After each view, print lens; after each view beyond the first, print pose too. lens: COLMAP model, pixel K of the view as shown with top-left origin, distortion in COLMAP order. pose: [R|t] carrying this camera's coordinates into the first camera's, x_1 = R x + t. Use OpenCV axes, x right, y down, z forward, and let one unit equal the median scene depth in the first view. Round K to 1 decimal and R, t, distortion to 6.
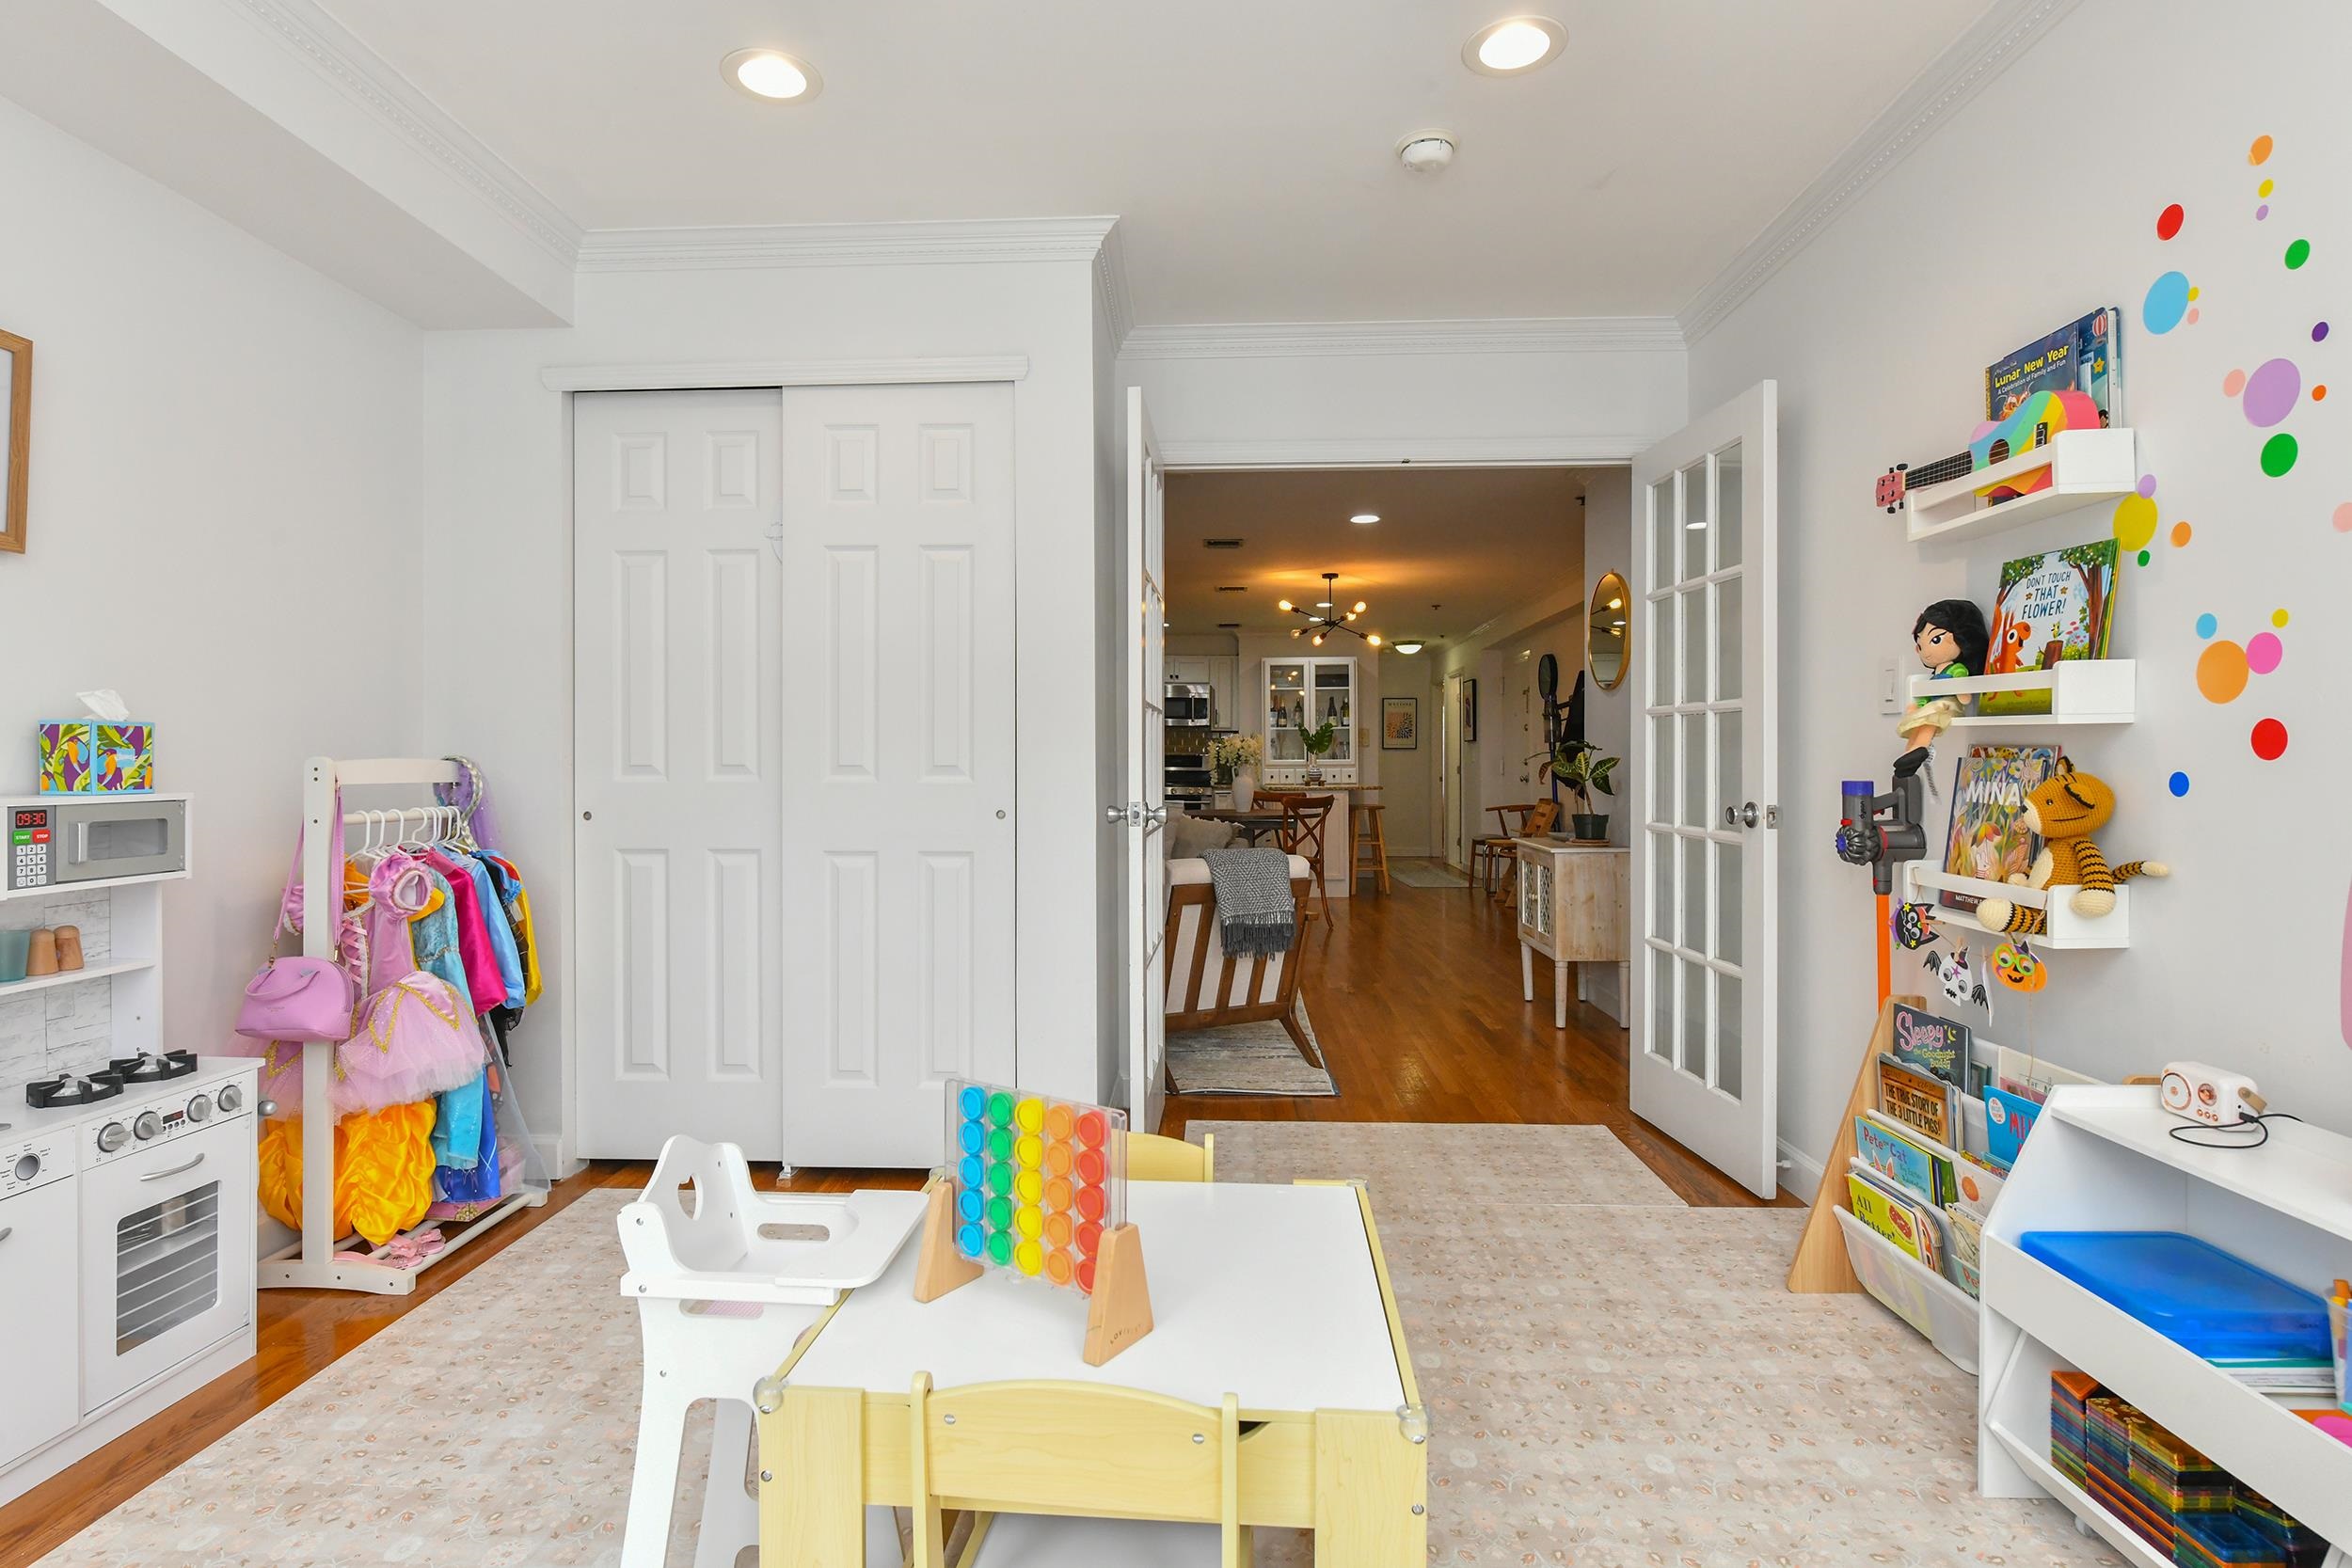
lens RADIAL K [[1191.0, 0, 1183.6], [0, 1191.0, 769.3], [0, 0, 1]] dist [-0.003723, -0.003415]
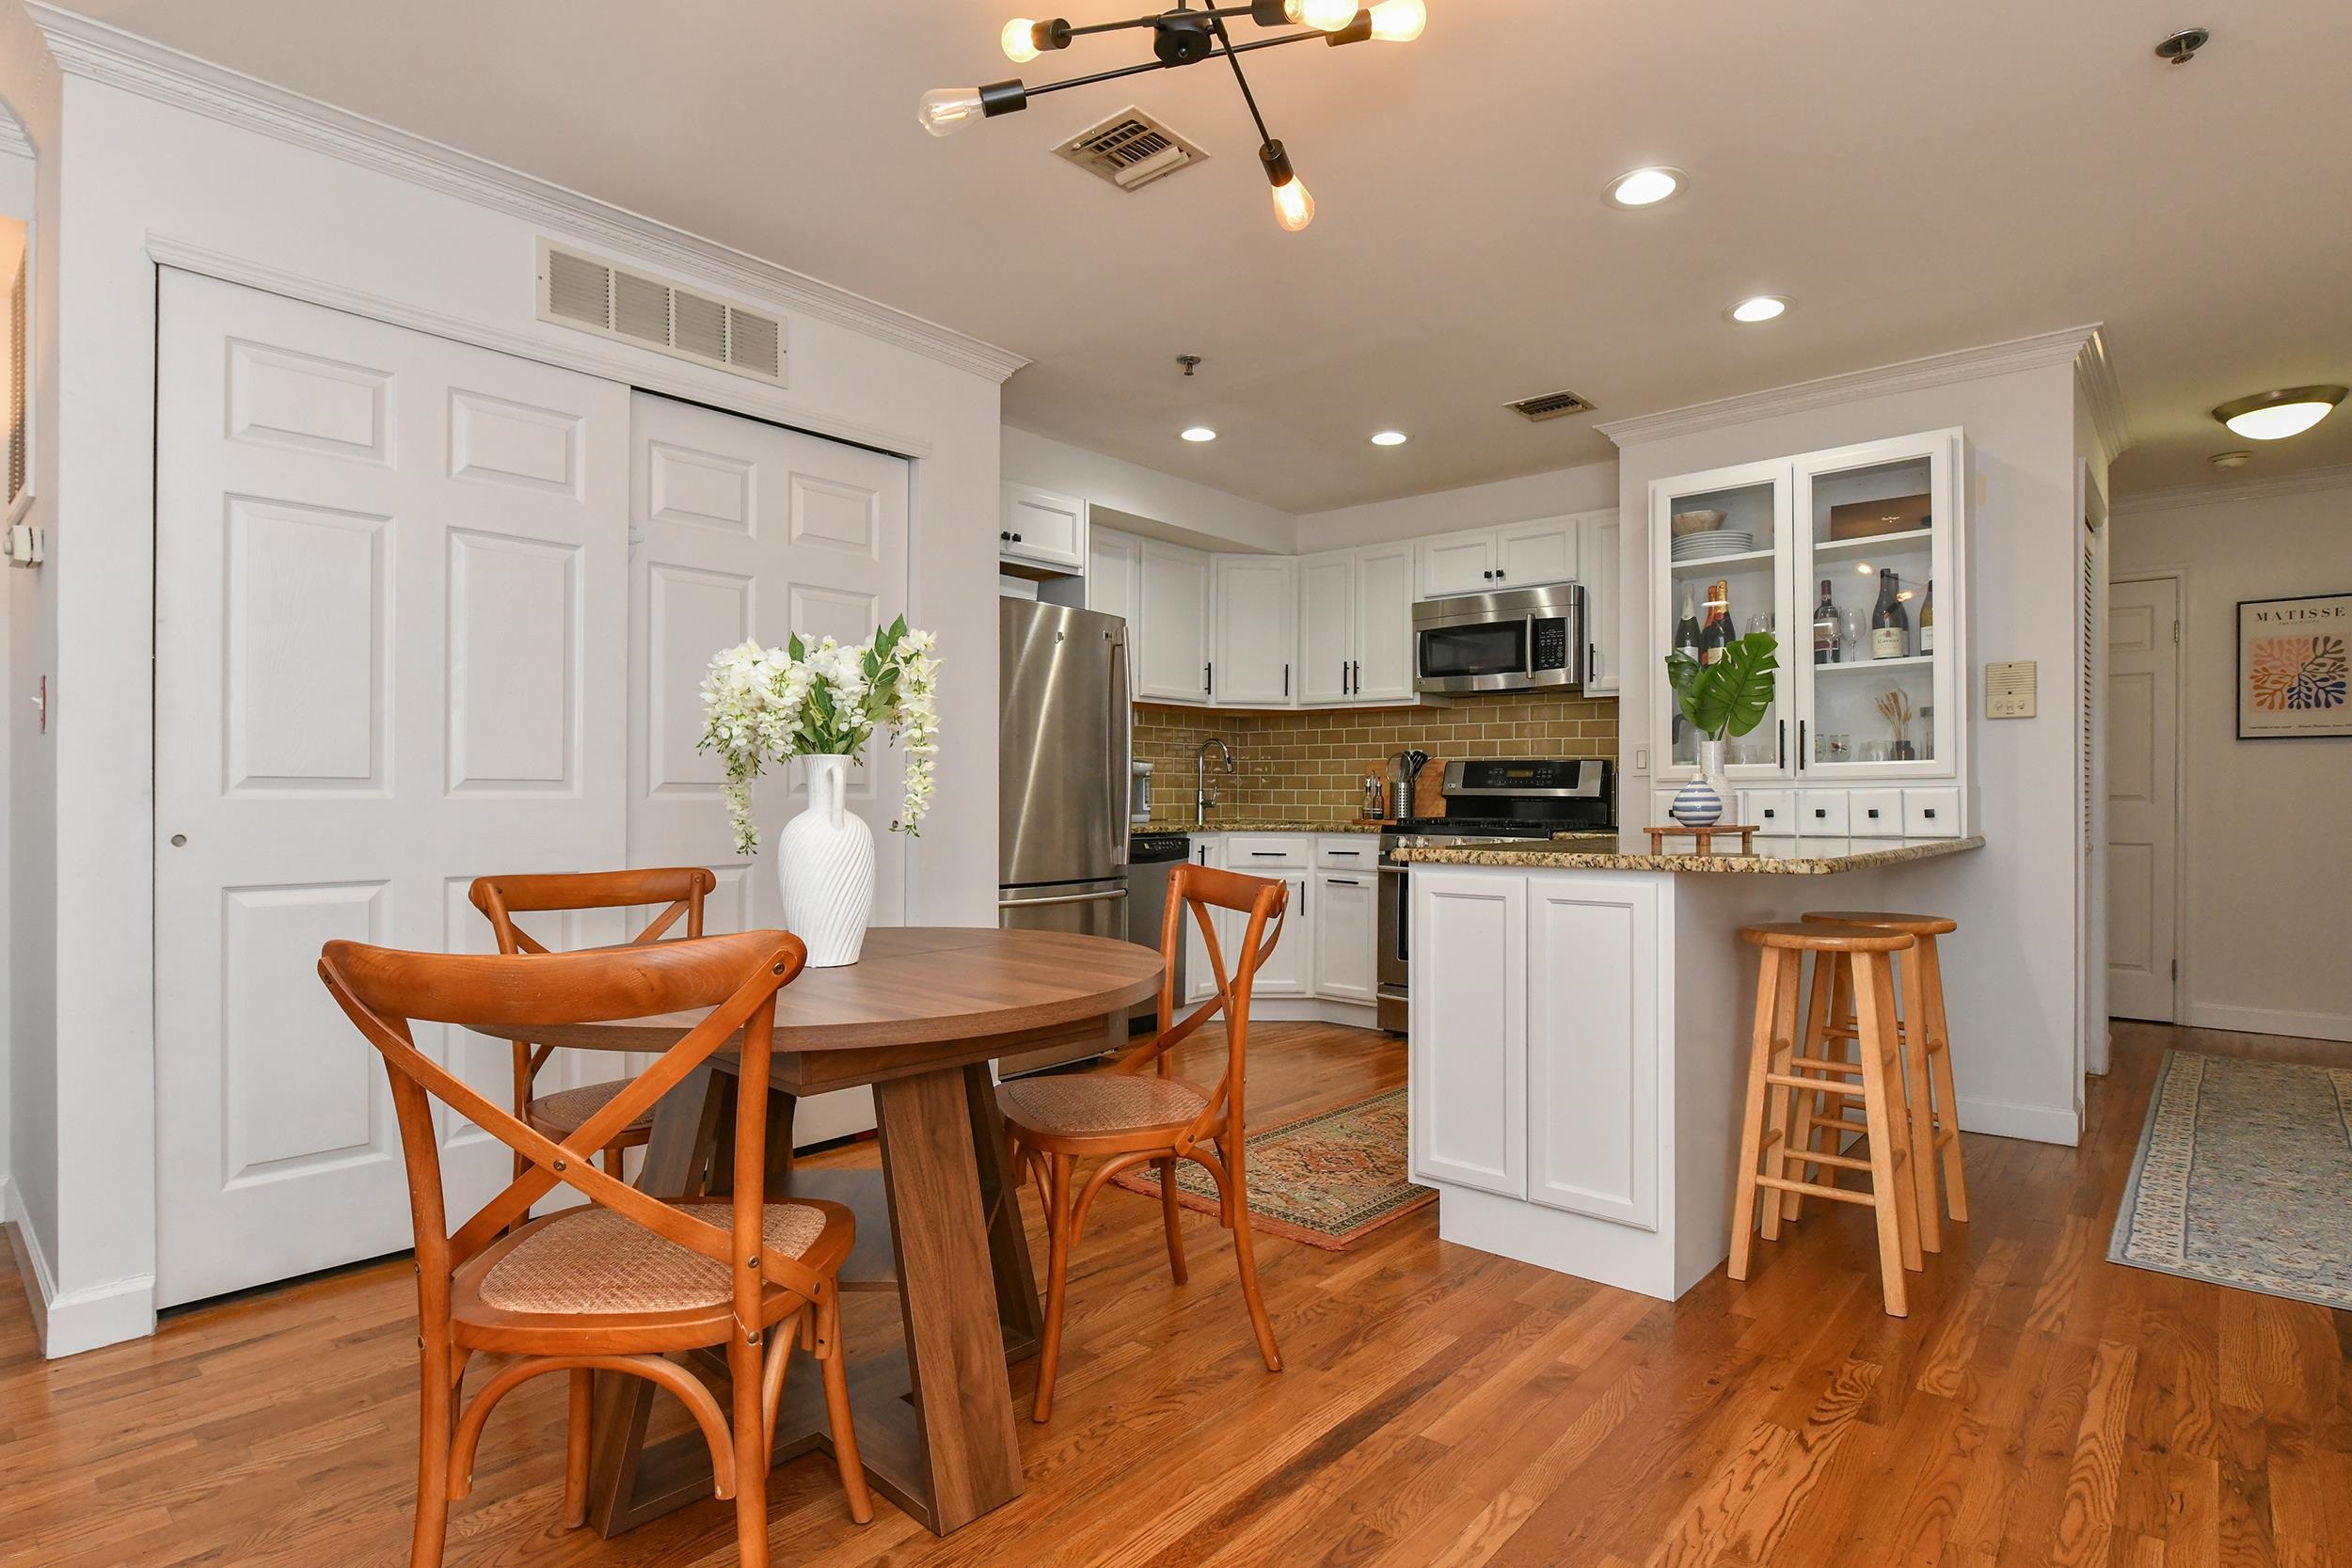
lens RADIAL K [[1191.0, 0, 1158.5], [0, 1191.0, 801.5], [0, 0, 1]] dist [-0.003723, -0.003415]
pose [[0.766485, 0.004919, -0.642243, 0.182569], [-0.002999, 0.999987, 0.004079, 0.001675], [0.642255, -0.001201, 0.766490, 0.634385]]
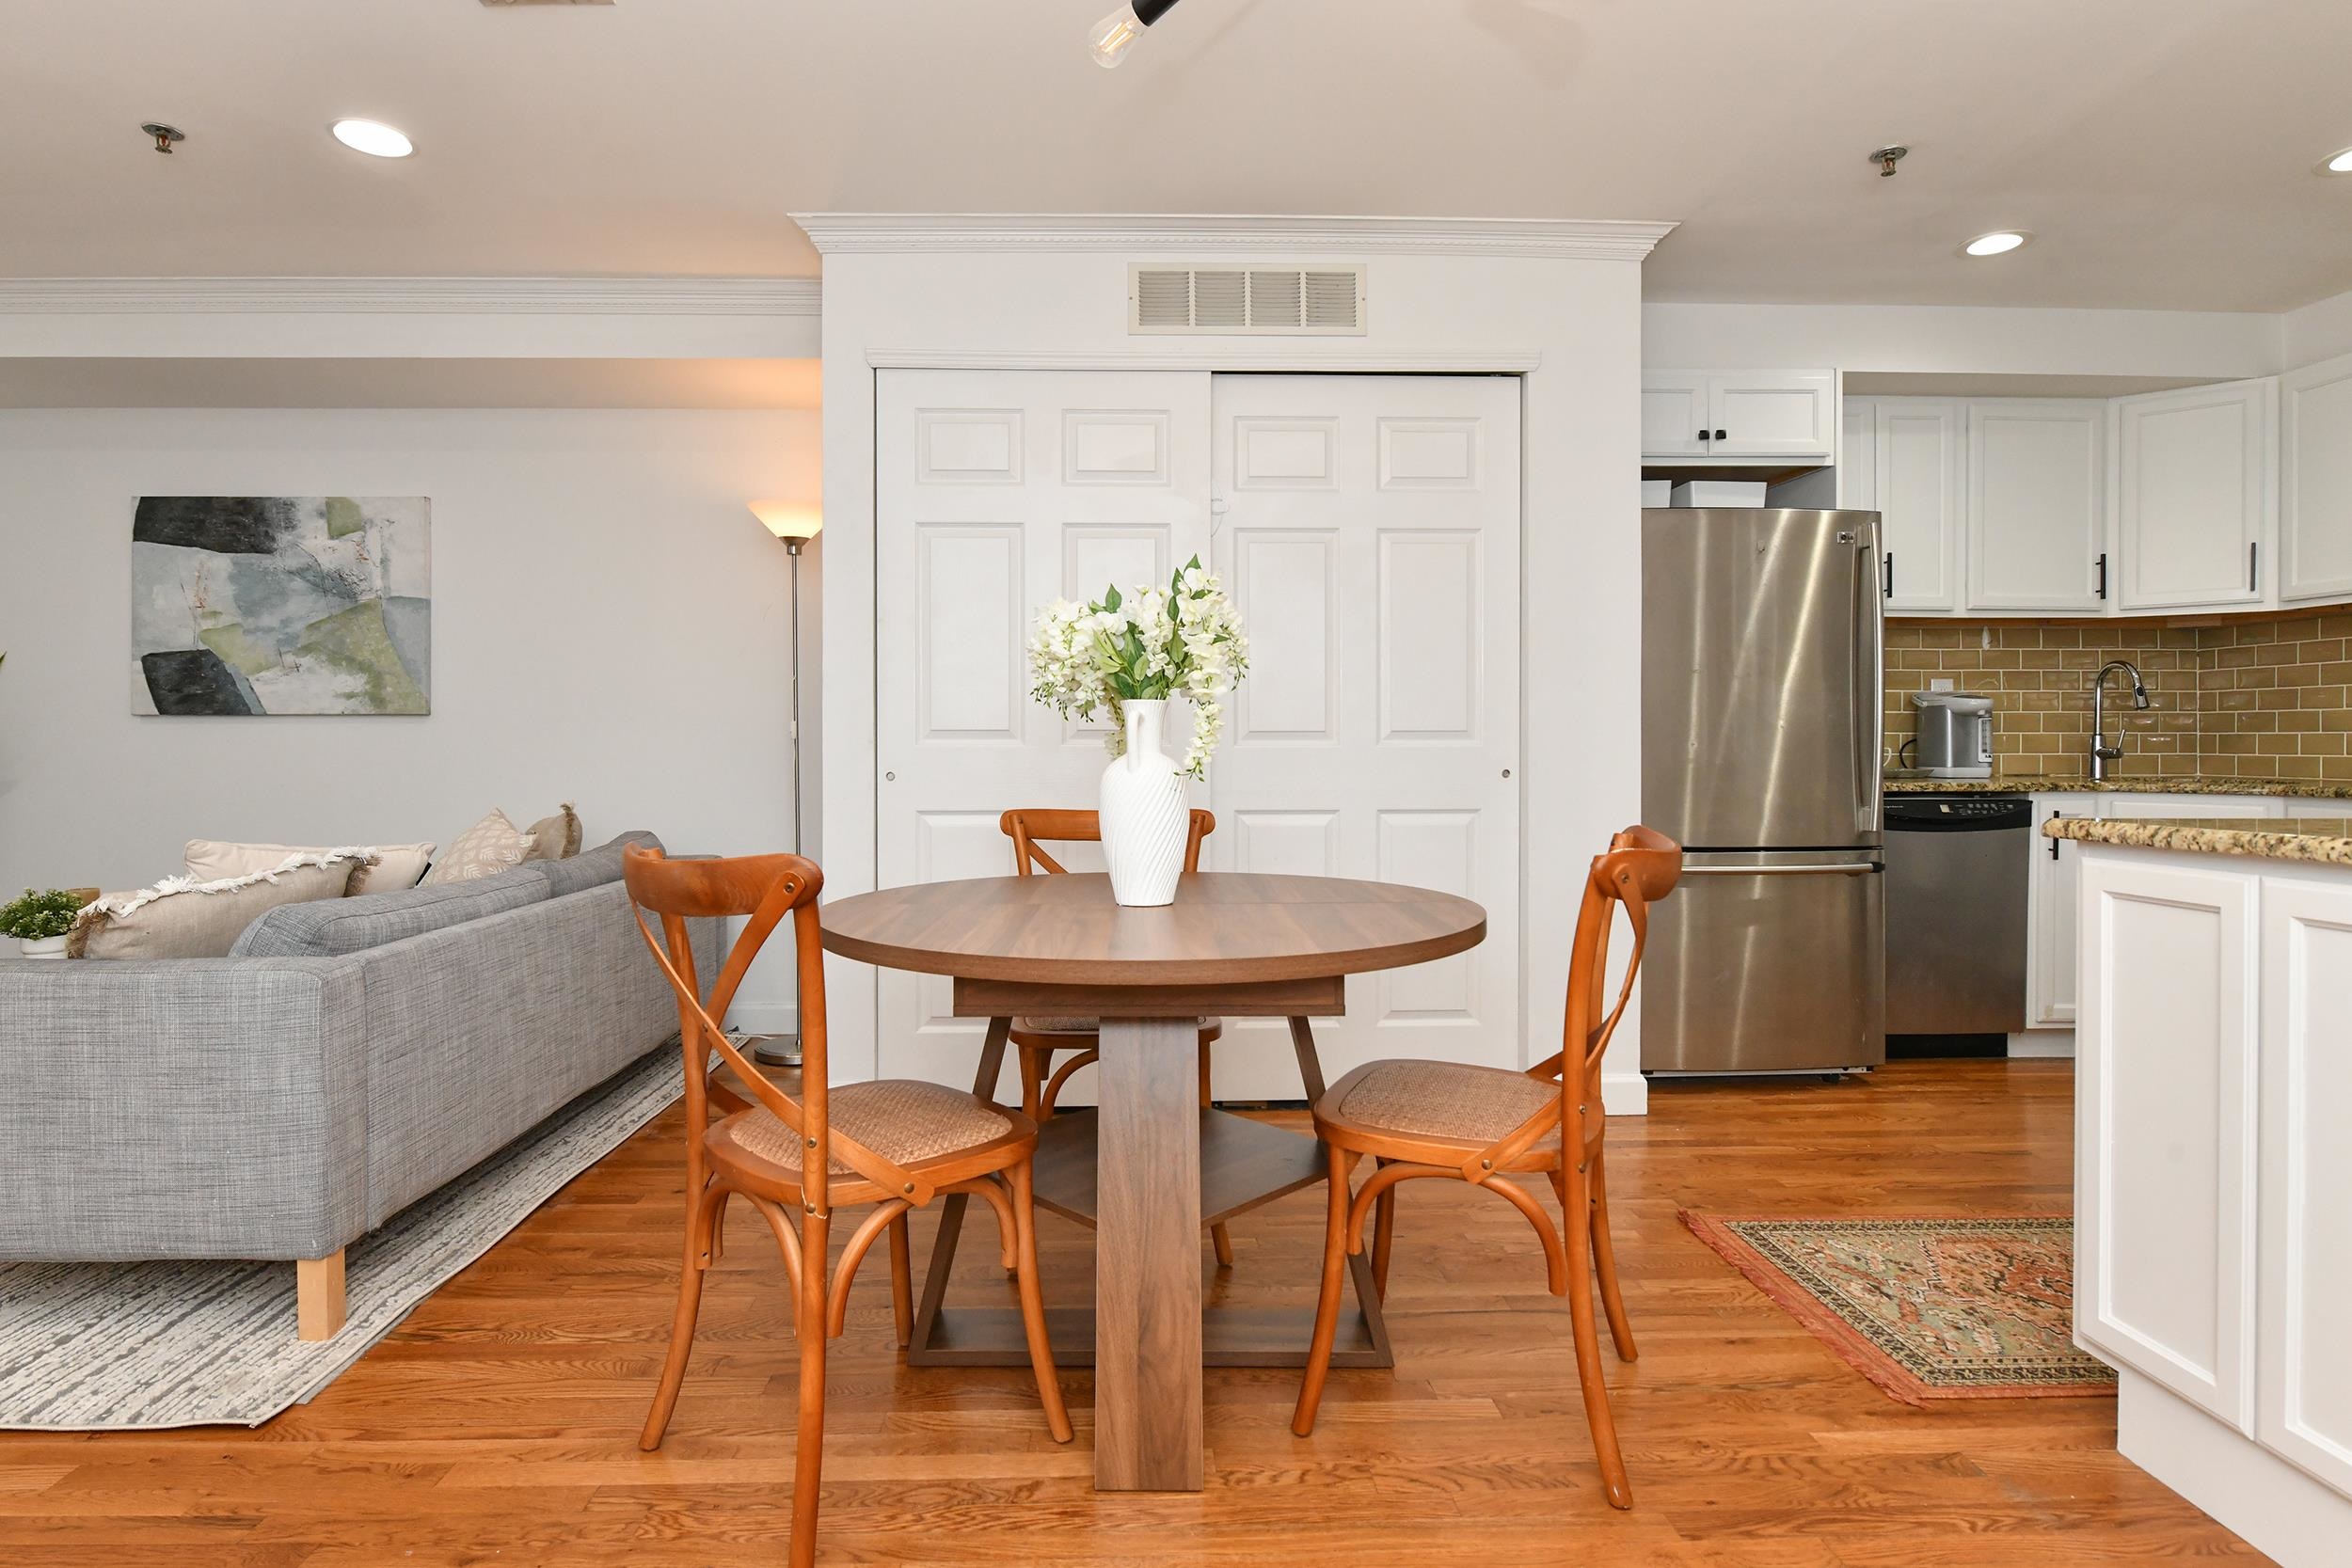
lens RADIAL K [[1191.0, 0, 1135.6], [0, 1191.0, 751.7], [0, 0, 1]] dist [-0.003723, -0.003415]
pose [[0.062881, 0.003730, -0.998014, 0.211680], [0.000563, 0.999993, 0.003773, 0.002709], [0.998021, -0.000799, 0.062878, 0.722778]]
